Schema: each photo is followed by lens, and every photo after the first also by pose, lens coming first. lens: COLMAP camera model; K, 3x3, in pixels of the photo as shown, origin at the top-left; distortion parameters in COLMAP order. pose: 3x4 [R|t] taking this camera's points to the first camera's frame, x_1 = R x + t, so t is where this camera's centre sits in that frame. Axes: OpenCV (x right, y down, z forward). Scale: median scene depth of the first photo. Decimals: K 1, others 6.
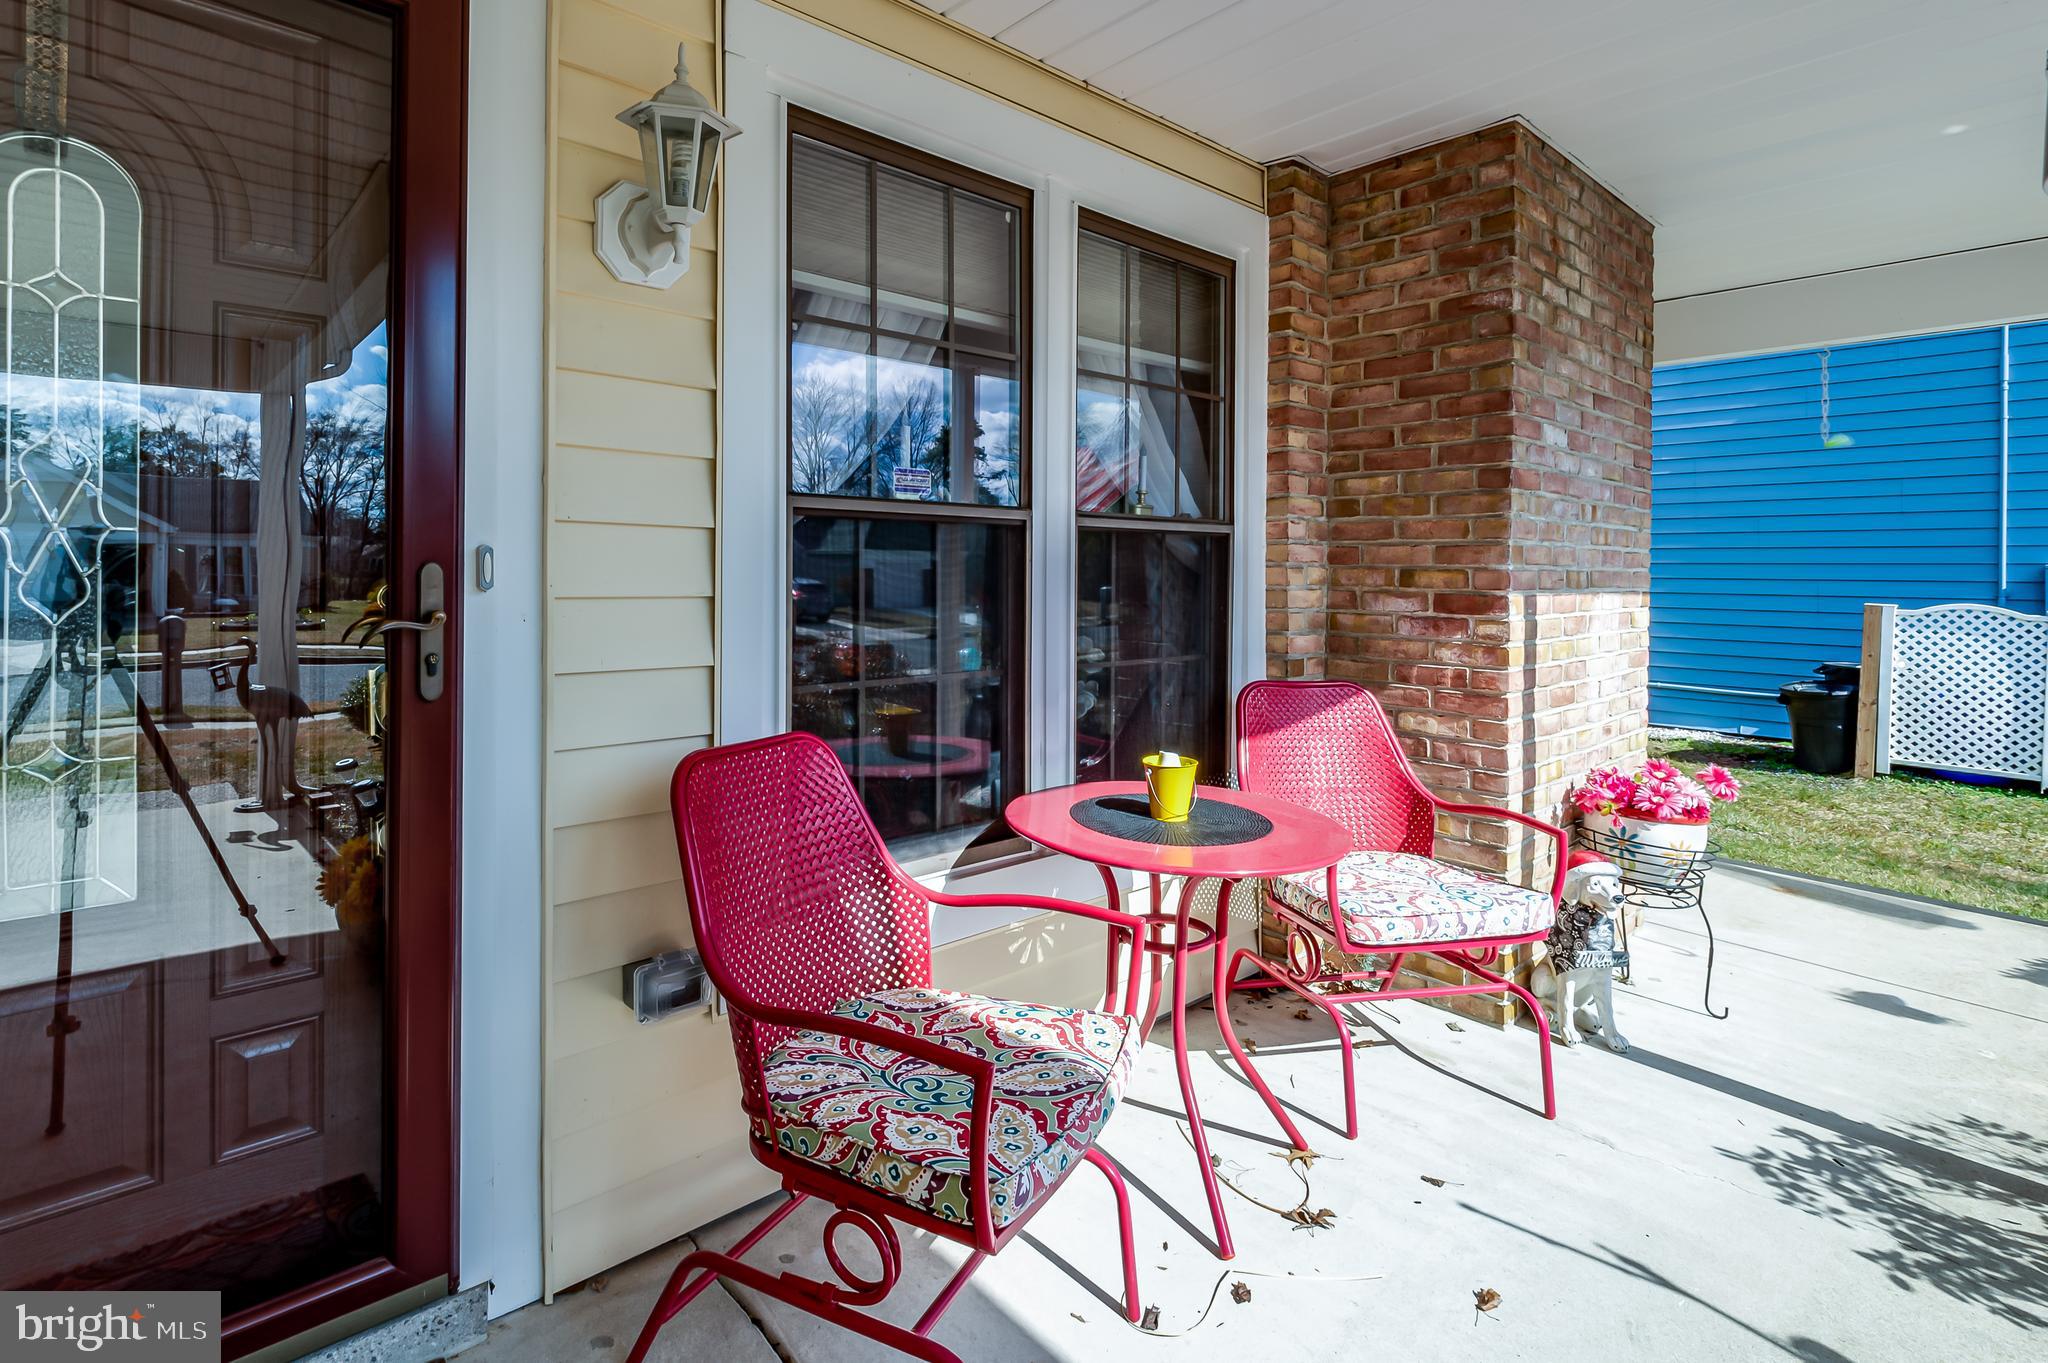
lens RADIAL K [[990.0, 0, 951.1], [0, 990.0, 567.8], [0, 0, 1]] dist [0.001418, 0.000962]
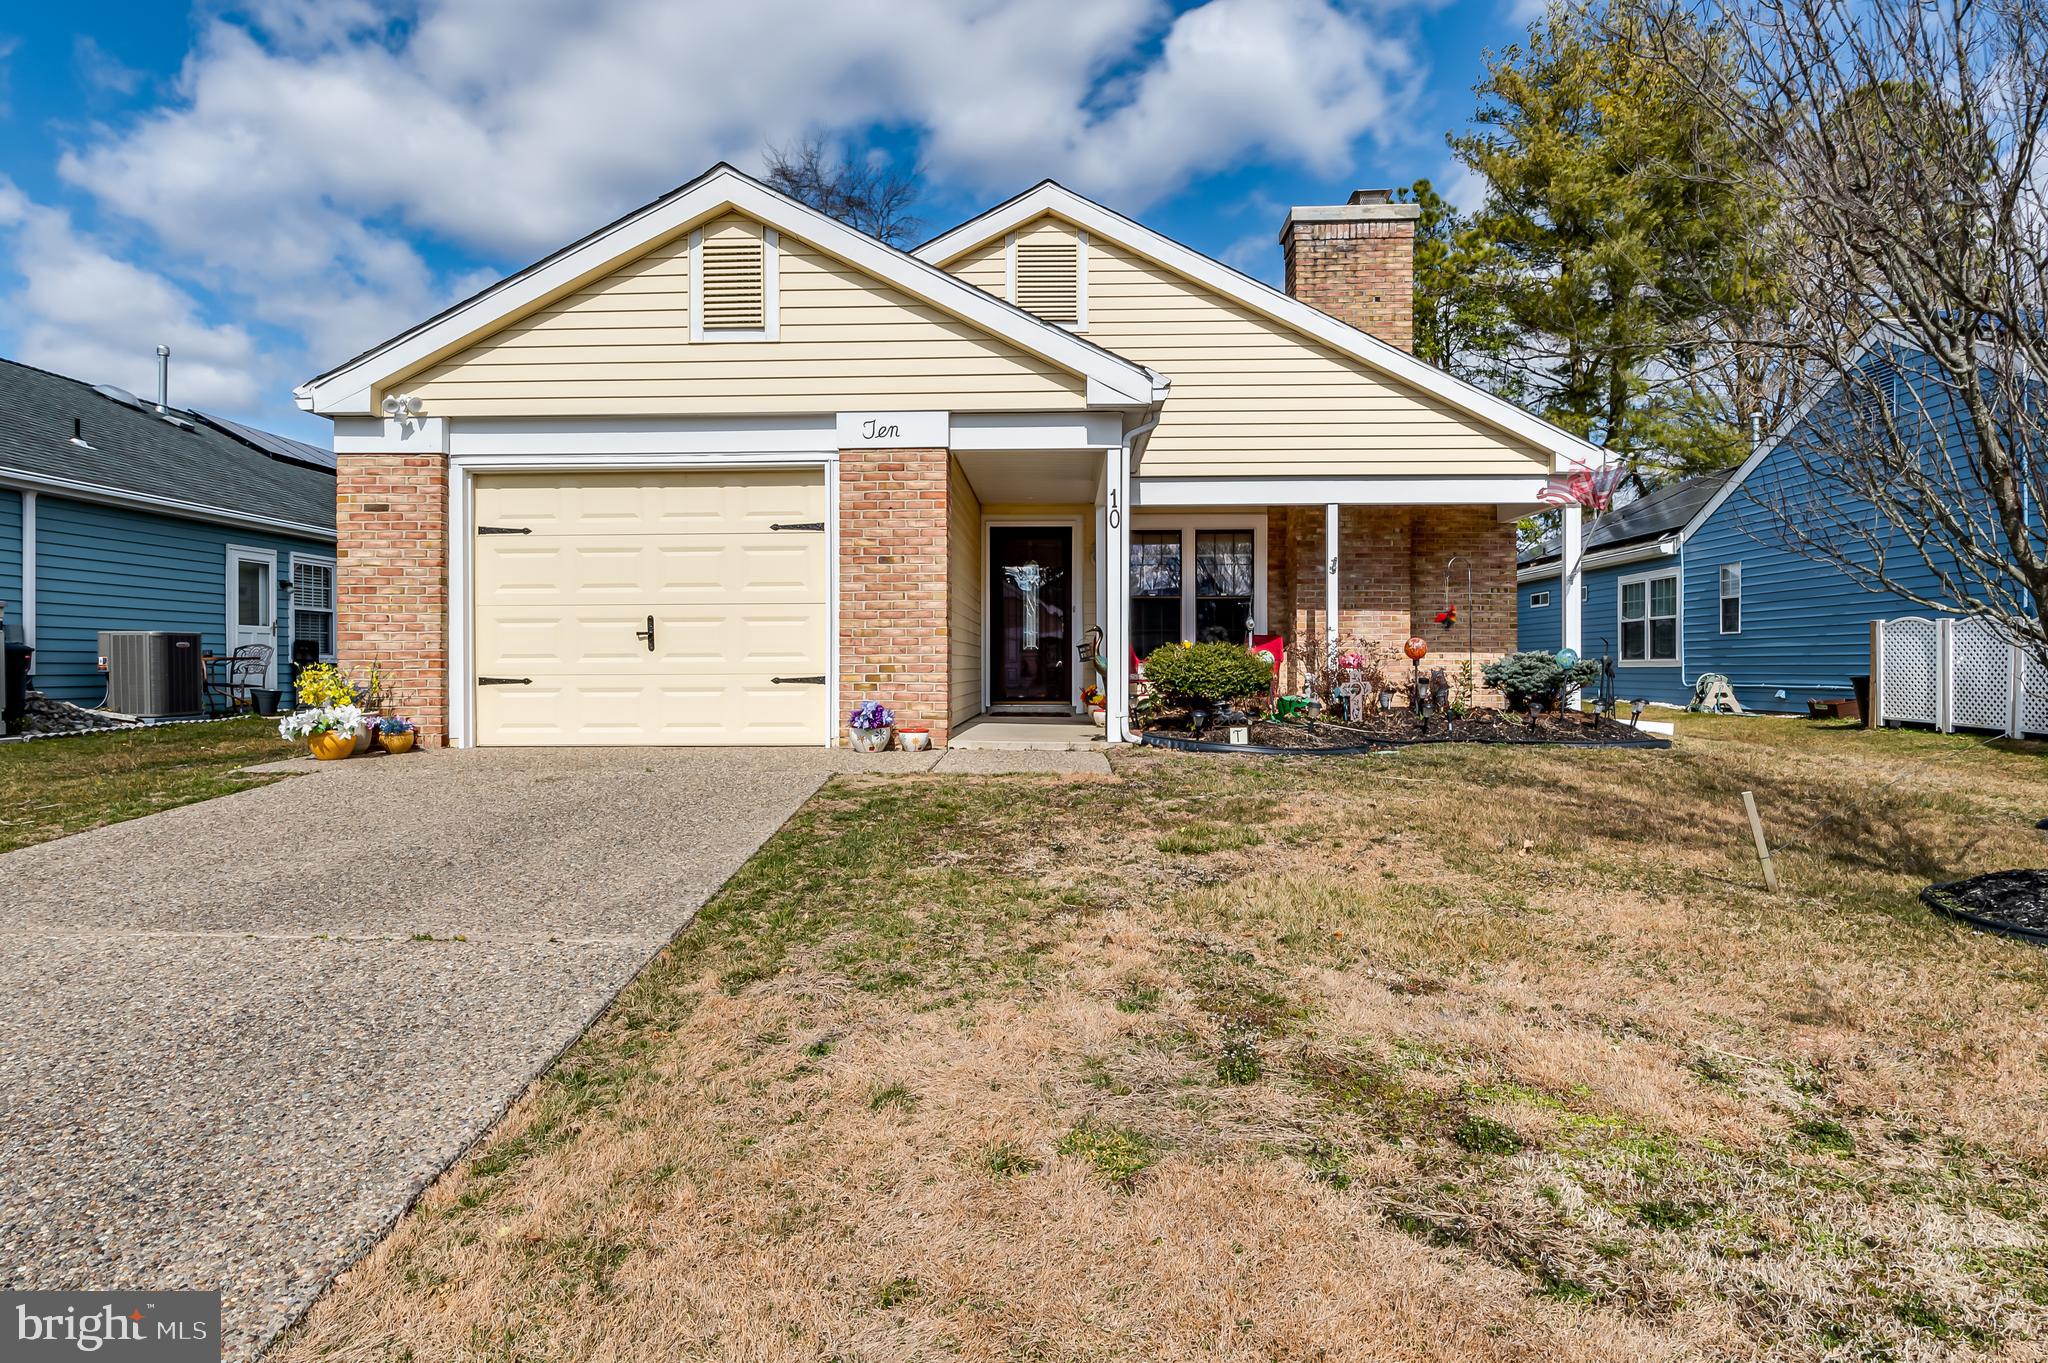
lens RADIAL K [[1155.0, 0, 1021.5], [0, 1155.0, 680.8], [0, 0, 1]] dist [-0.001366, -0.000486]
pose [[0.727875, -0.001235, -0.685709, 2.722608], [0.008275, 0.999941, 0.006983, 0.250256], [0.685660, -0.010757, 0.727842, -2.942419]]
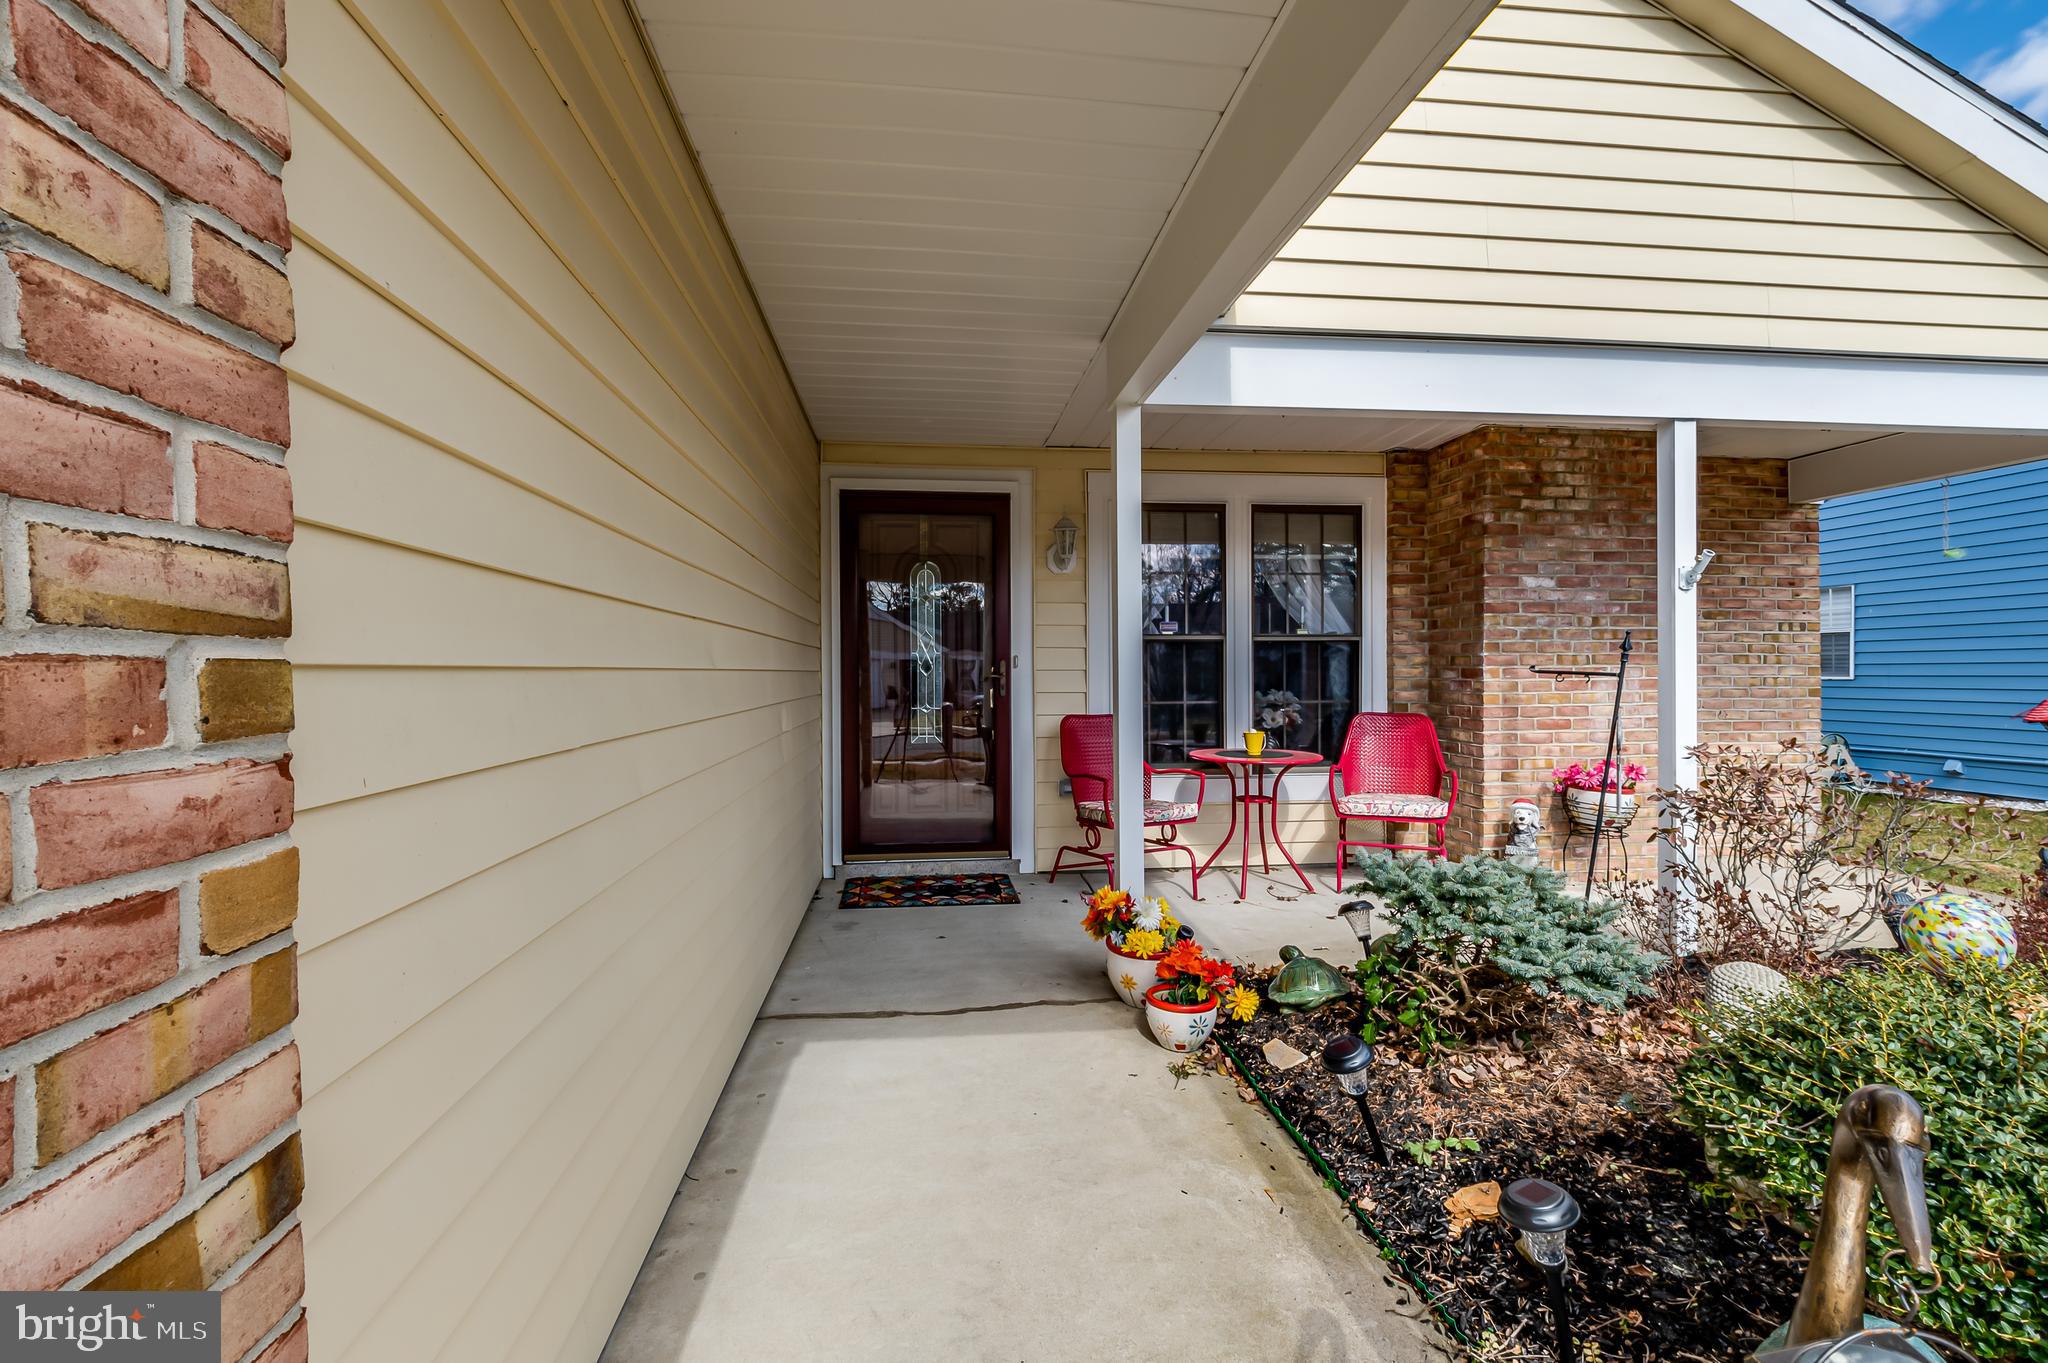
lens RADIAL K [[898.1, 0, 1022.1], [0, 898.1, 683.5], [0, 0, 1]] dist [0.004666, 0.000683]
pose [[0.827623, -0.005020, -0.561262, 0.732192], [0.013908, 0.999836, 0.011564, 0.022546], [0.561112, -0.017377, 0.827557, -0.902658]]
